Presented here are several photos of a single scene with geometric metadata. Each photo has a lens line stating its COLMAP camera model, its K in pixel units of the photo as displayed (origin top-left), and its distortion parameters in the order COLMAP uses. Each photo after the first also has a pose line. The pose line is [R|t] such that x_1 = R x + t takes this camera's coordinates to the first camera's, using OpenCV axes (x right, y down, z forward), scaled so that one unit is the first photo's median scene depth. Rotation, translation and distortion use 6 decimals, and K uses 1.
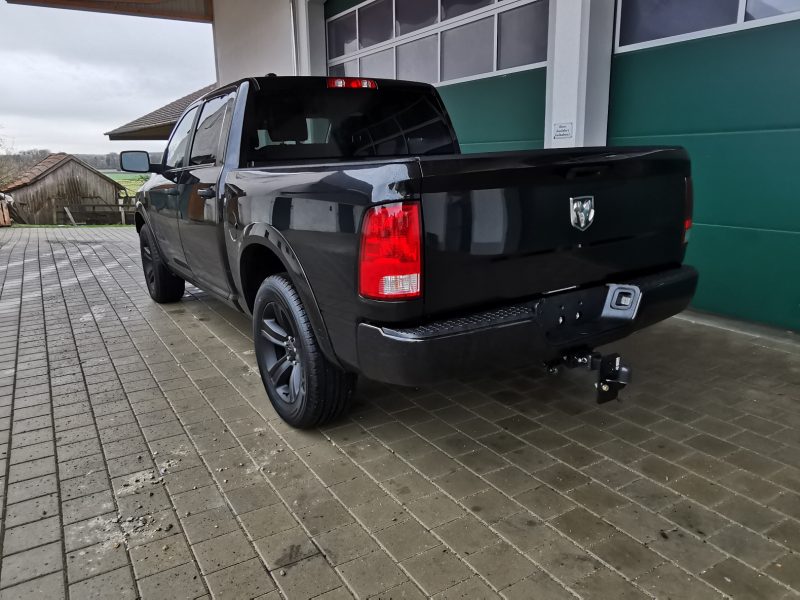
lens RADIAL K [[596.3, 0, 400.0], [0, 596.3, 300.0], [0, 0, 1]] dist [-0.005155, 0.003789]
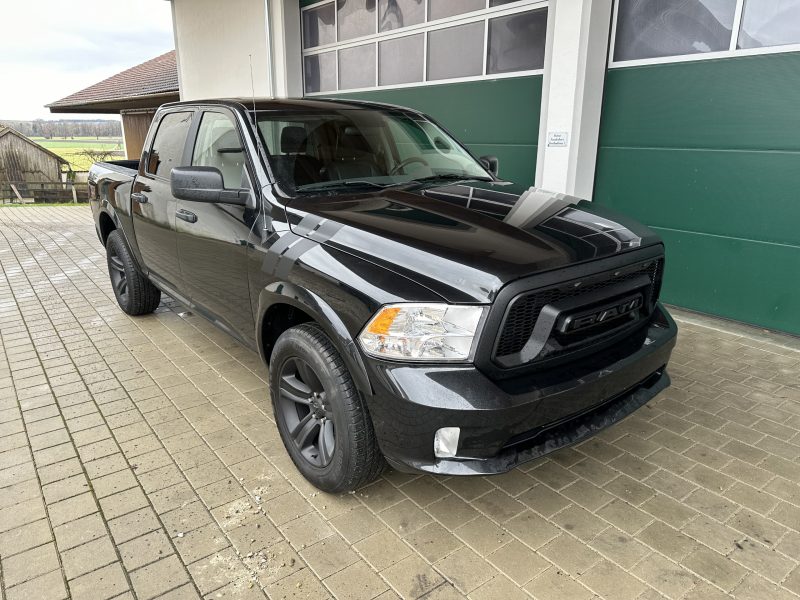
lens RADIAL K [[569.3, 0, 400.0], [0, 569.3, 300.0], [0, 0, 1]] dist [-0.003472, 0.001575]
pose [[0.994322, -0.011639, 0.105774, -0.218000], [0.005951, 0.998527, 0.053934, -0.097117], [-0.106246, -0.052998, 0.992926, 0.004819]]
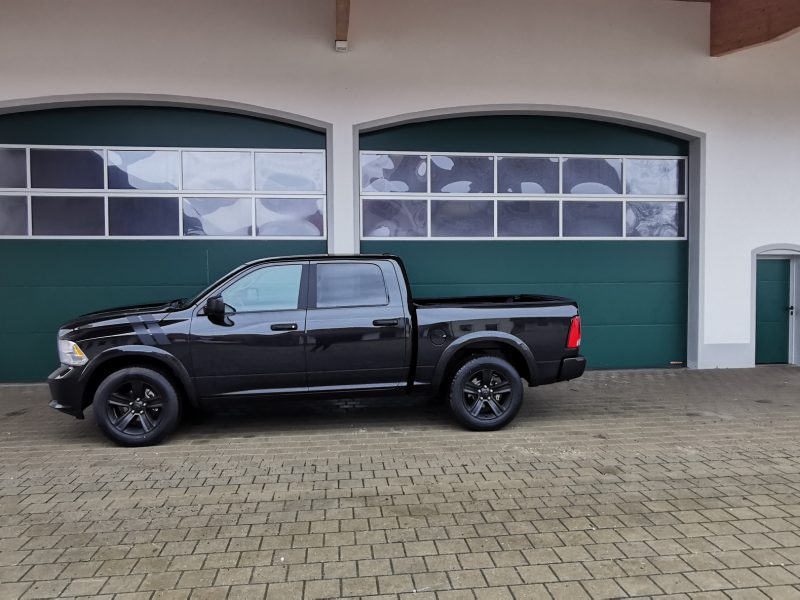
lens RADIAL K [[569.3, 0, 400.0], [0, 569.3, 300.0], [0, 0, 1]] dist [-0.003472, 0.001575]
pose [[0.418403, -0.014880, 0.908140, -2.040884], [0.208687, 0.974690, -0.080177, -0.127256], [-0.883962, 0.223063, 0.410919, 0.389932]]
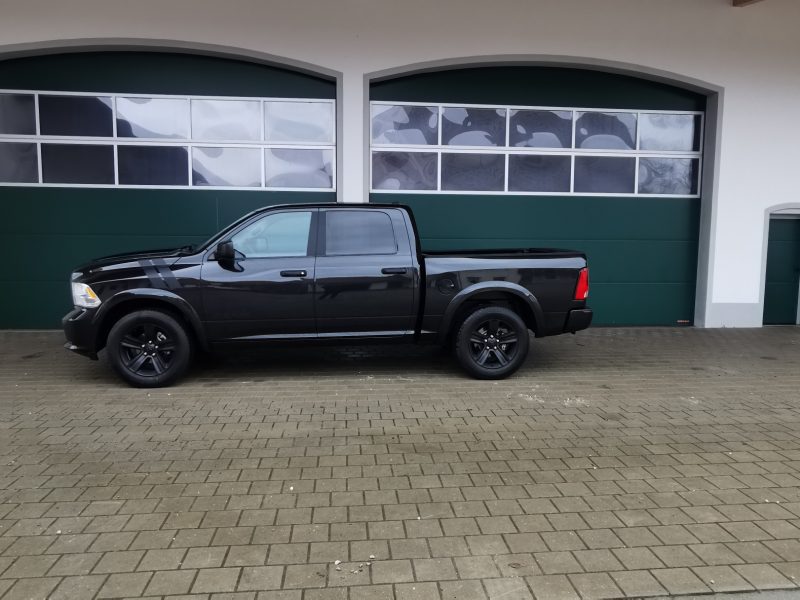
lens RADIAL K [[569.3, 0, 400.0], [0, 569.3, 300.0], [0, 0, 1]] dist [-0.003472, 0.001575]
pose [[0.431021, -0.063847, 0.900080, -2.055976], [0.193110, 0.980910, -0.022893, -0.065467], [-0.881436, 0.183682, 0.435122, 0.400209]]
